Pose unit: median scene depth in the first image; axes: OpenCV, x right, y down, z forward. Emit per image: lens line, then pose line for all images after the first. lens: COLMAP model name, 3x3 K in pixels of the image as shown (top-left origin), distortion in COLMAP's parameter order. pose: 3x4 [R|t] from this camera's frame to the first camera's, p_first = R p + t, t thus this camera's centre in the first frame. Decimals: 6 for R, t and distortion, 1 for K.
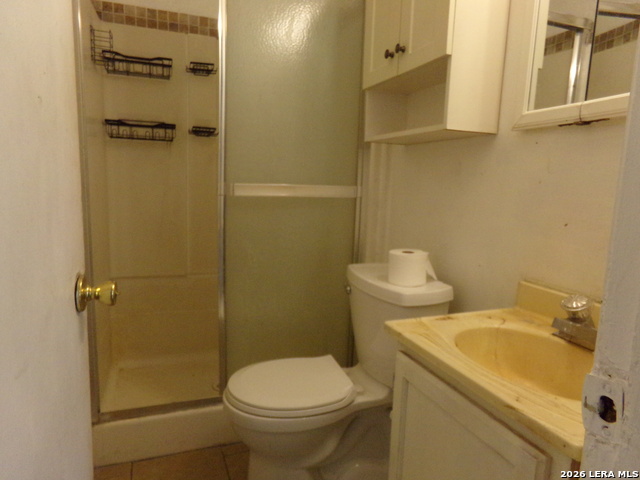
lens RADIAL K [[438.2, 0, 304.3], [0, 438.2, 240.1], [0, 0, 1]] dist [-0.015161, 0.066516]
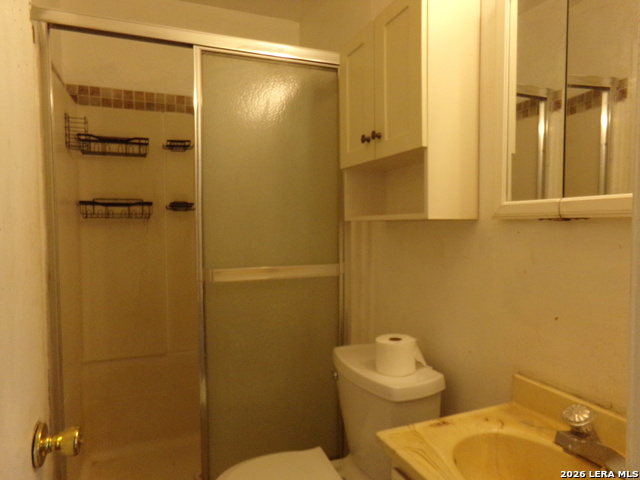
lens RADIAL K [[438.7, 0, 301.0], [0, 438.7, 240.3], [0, 0, 1]] dist [0.001887, 0.040200]
pose [[0.998811, -0.035389, 0.033531, 0.004298], [0.038370, 0.994938, -0.092882, -0.103836], [-0.030075, 0.094058, 0.995112, 0.023063]]
